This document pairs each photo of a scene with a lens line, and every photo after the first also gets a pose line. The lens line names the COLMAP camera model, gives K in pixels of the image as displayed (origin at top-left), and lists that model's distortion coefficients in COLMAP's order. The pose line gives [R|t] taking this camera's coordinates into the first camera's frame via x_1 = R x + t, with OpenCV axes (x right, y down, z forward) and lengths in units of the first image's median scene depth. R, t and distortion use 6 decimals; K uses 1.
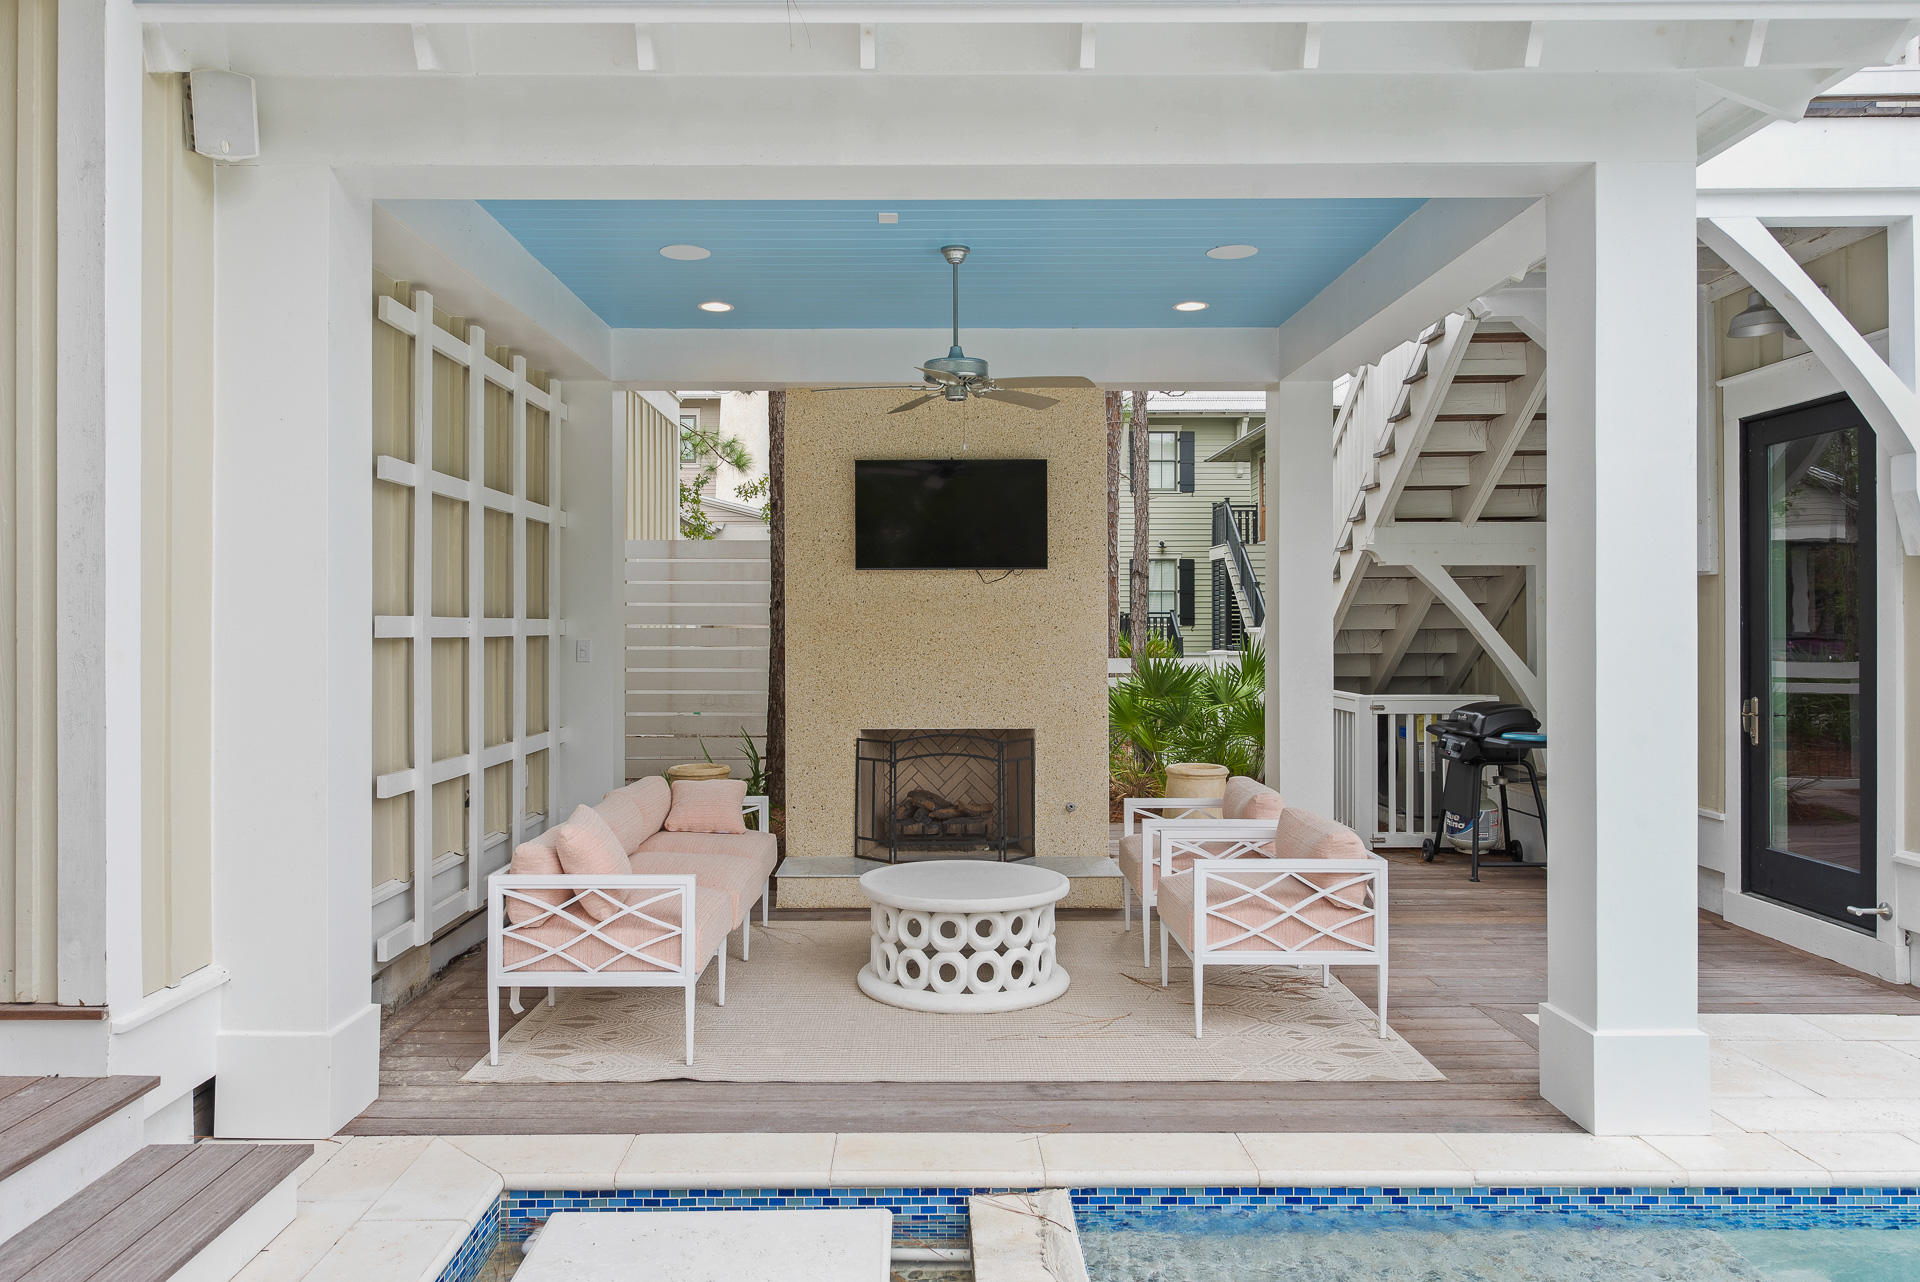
lens RADIAL K [[1307.3, 0, 912.9], [0, 1307.3, 607.2], [0, 0, 1]] dist [0.006176, -0.001208]
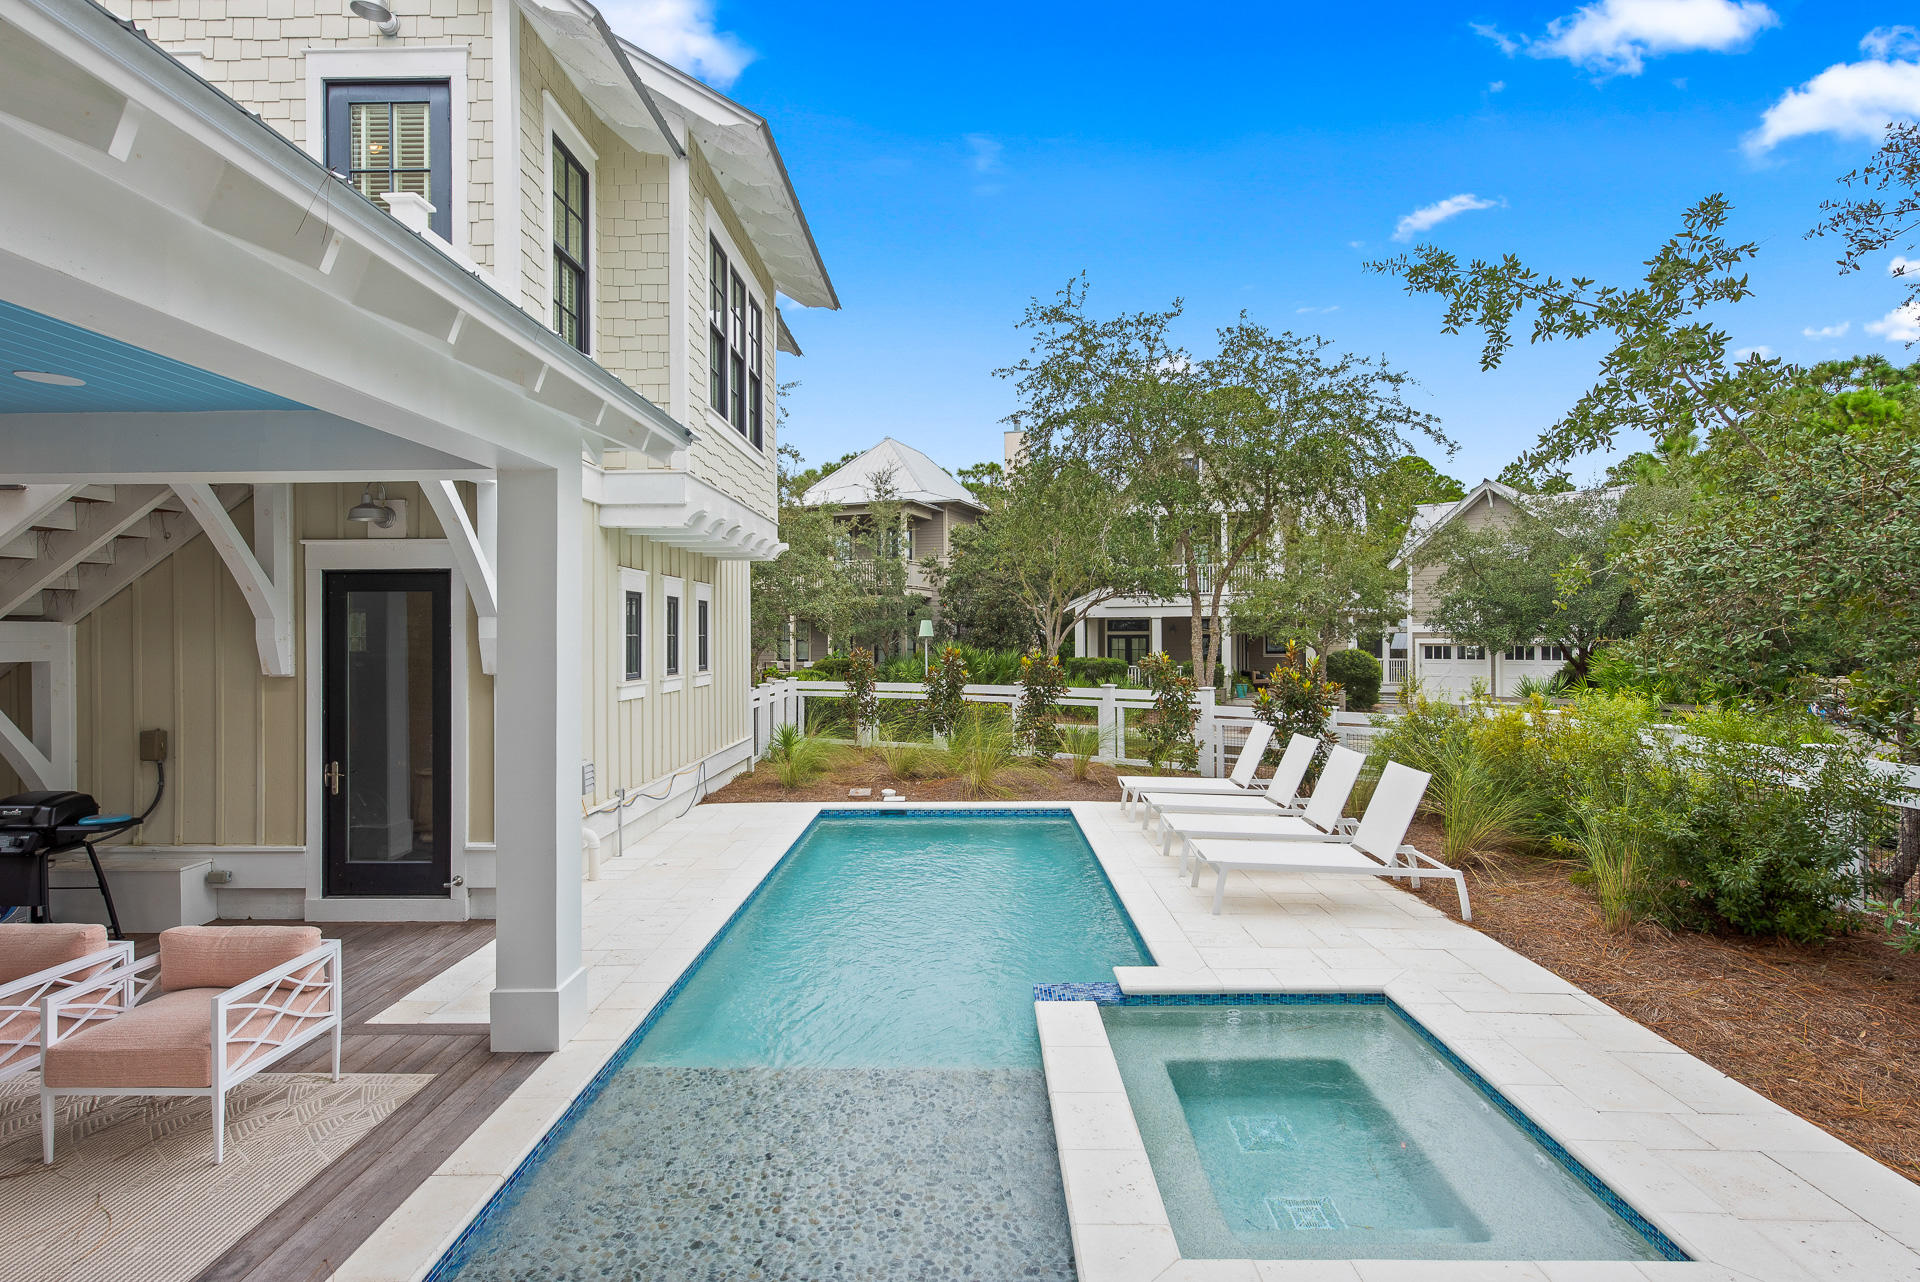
lens RADIAL K [[933.9, 0, 969.3], [0, 933.9, 629.0], [0, 0, 1]] dist [0.012305, -0.003197]
pose [[0.003698, 0.008206, 0.999959, -0.546348], [-0.009378, 0.999923, -0.008171, -0.105217], [-0.999949, -0.009347, 0.003775, 0.386167]]
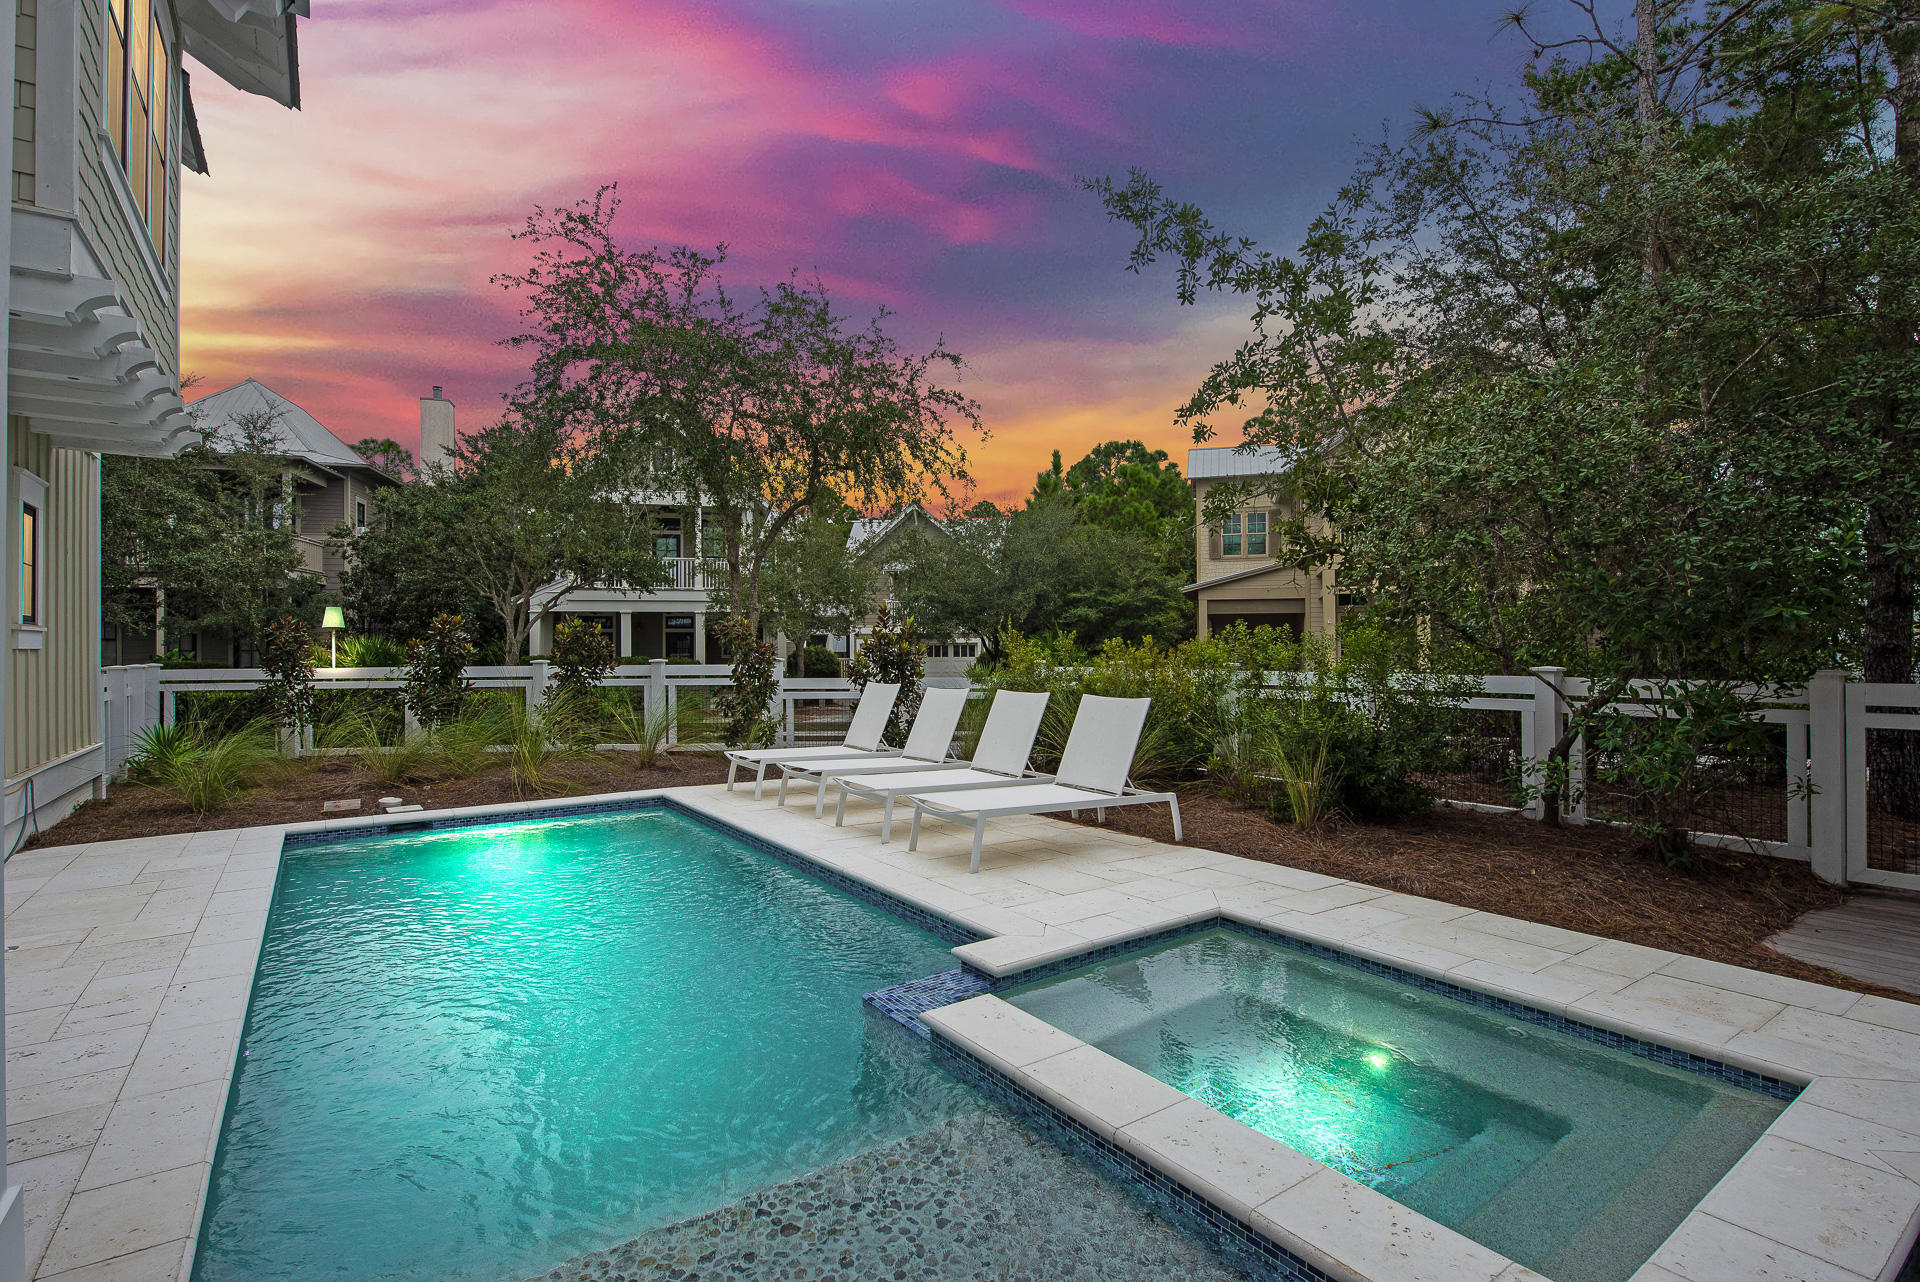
lens RADIAL K [[904.2, 0, 962.1], [0, 904.2, 641.2], [0, 0, 1]] dist [0.005531, 0.001985]
pose [[-0.566004, 0.009185, 0.824352, -0.095084], [-0.002872, 0.999910, -0.013113, 0.025168], [-0.824398, -0.009789, -0.565926, 0.686234]]
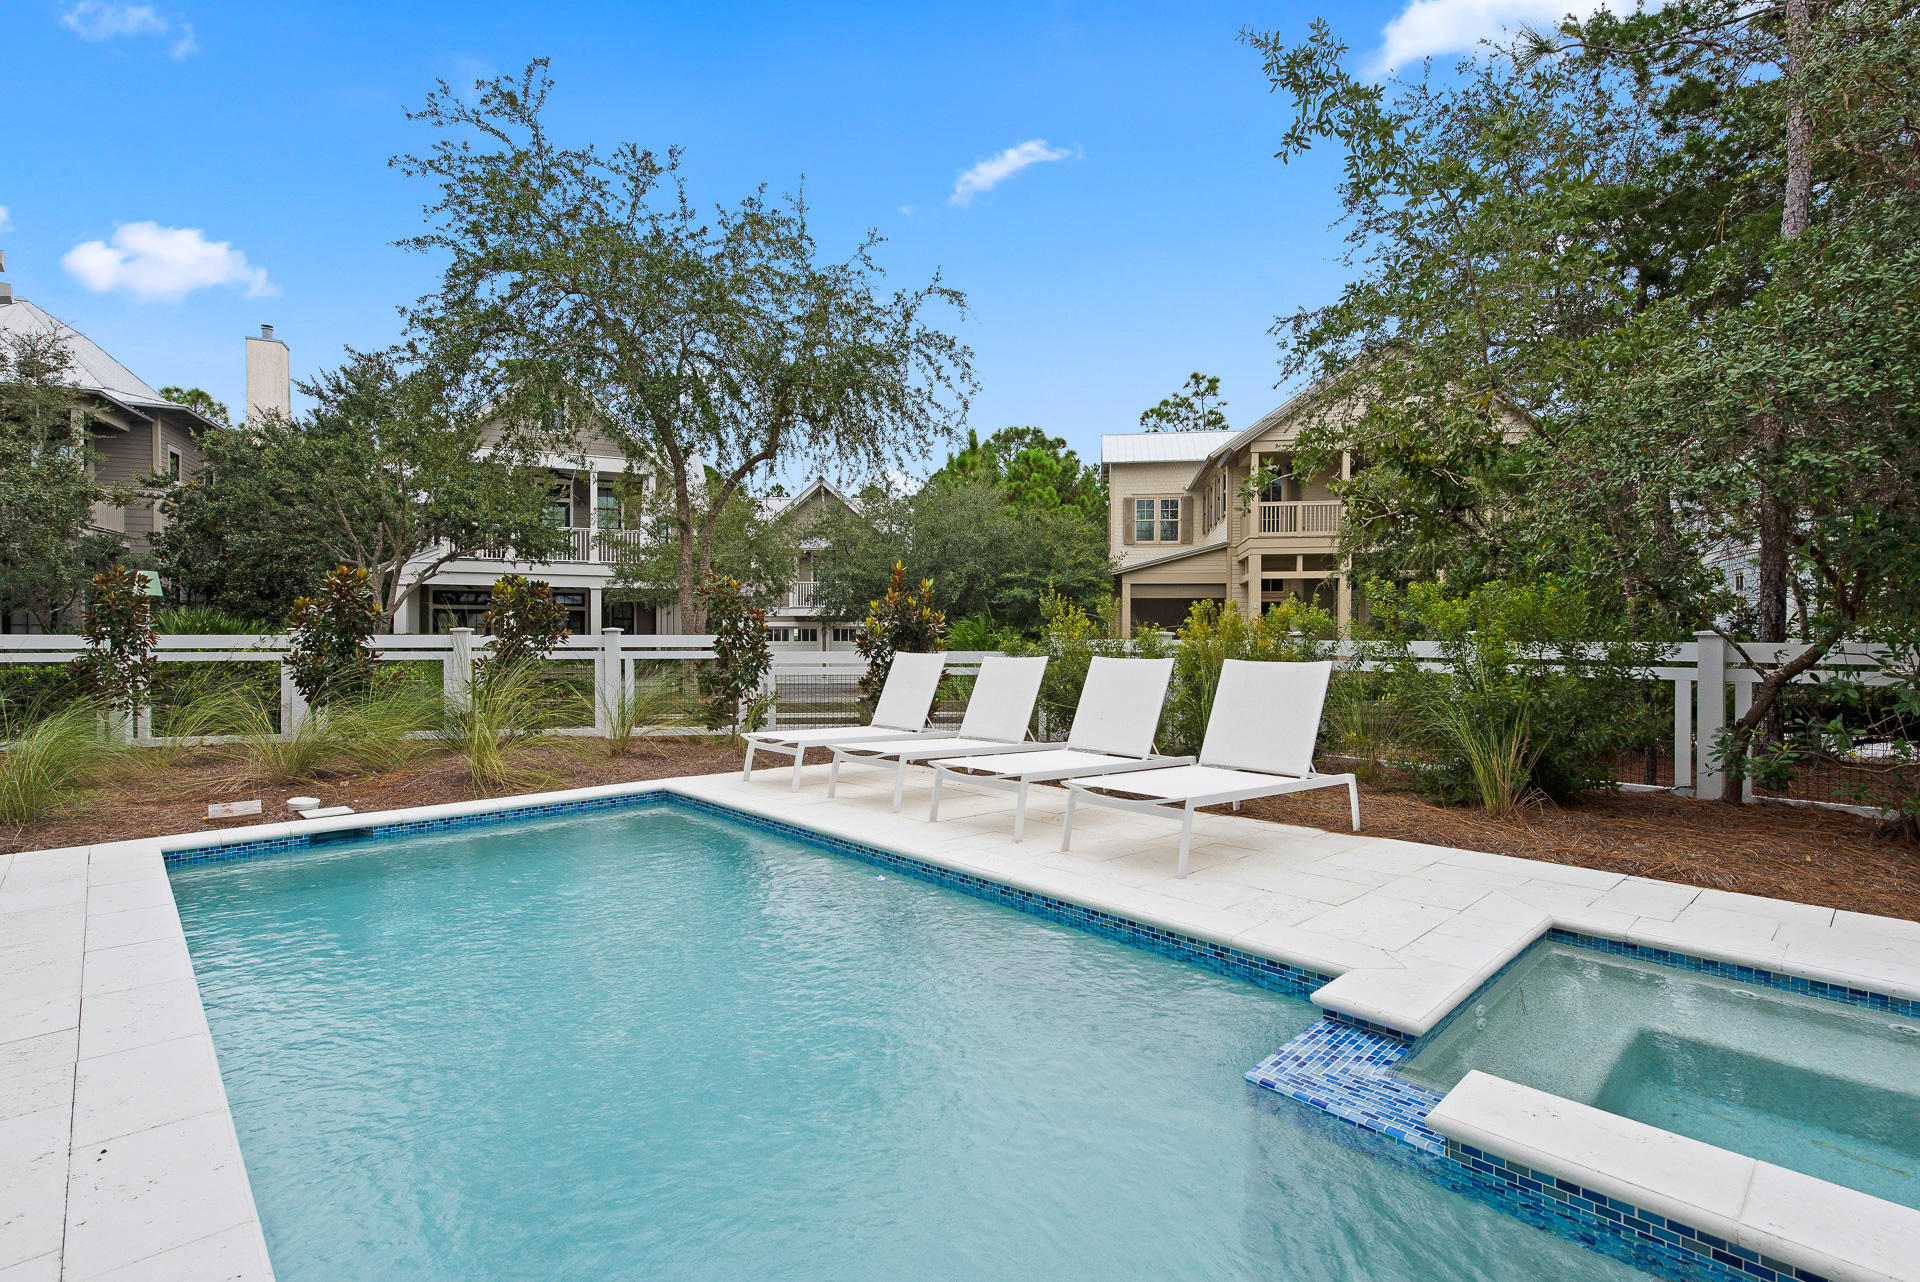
lens RADIAL K [[904.2, 0, 978.4], [0, 904.2, 645.1], [0, 0, 1]] dist [0.005531, 0.001985]
pose [[-0.683772, -0.008800, 0.729643, 0.333671], [-0.009257, 0.999951, 0.003385, 0.071028], [-0.729637, -0.004439, -0.683820, 0.787701]]
